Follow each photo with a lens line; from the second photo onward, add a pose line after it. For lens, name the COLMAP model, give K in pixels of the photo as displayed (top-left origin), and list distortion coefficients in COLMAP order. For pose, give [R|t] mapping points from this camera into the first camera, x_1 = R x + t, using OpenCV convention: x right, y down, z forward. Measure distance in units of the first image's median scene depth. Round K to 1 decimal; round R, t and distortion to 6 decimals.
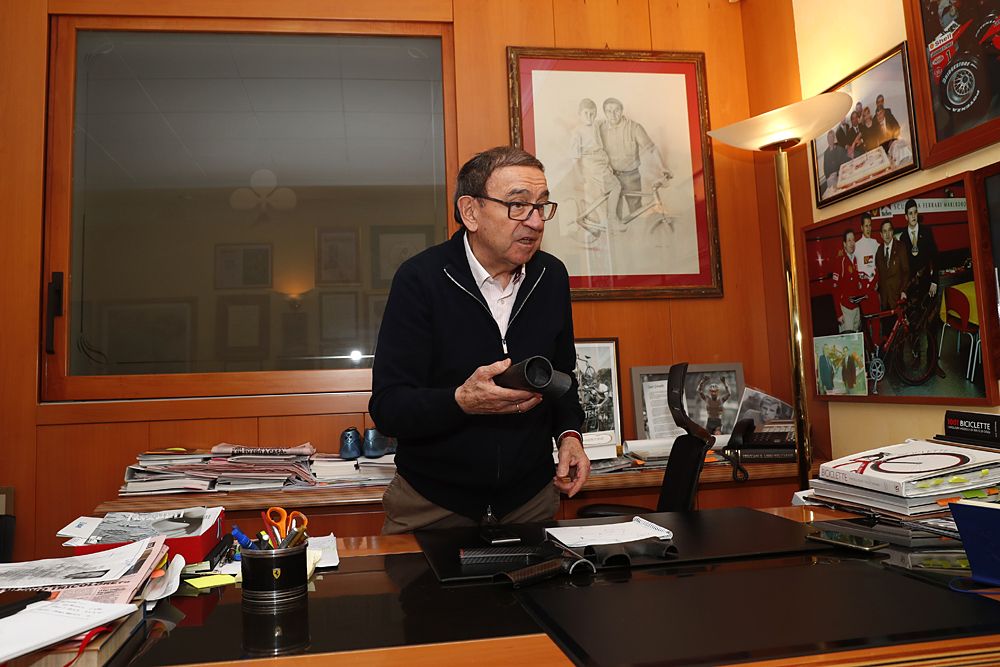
lens RADIAL K [[838.3, 0, 498.9], [0, 838.3, 290.9], [0, 0, 1]] dist [-0.099795, 0.142218]
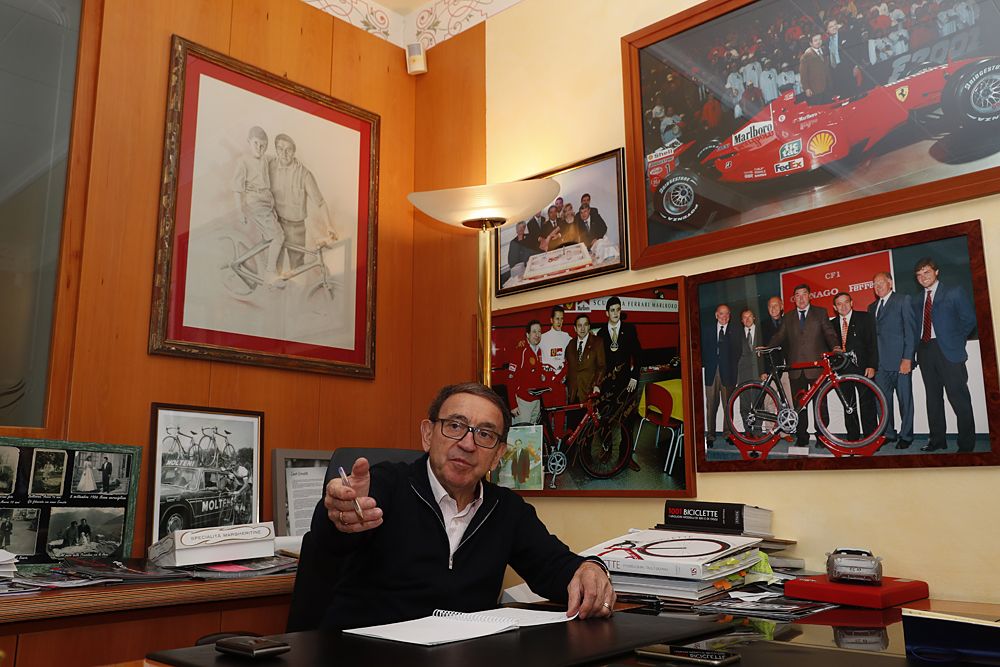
lens RADIAL K [[850.2, 0, 500.0], [0, 850.2, 333.5], [0, 0, 1]] dist [-0.030235, 0.005675]
pose [[0.797152, 0.146134, 0.585827, -0.210760], [-0.094004, 0.988475, -0.118659, 0.067628], [-0.596415, 0.039519, 0.801703, 0.215387]]
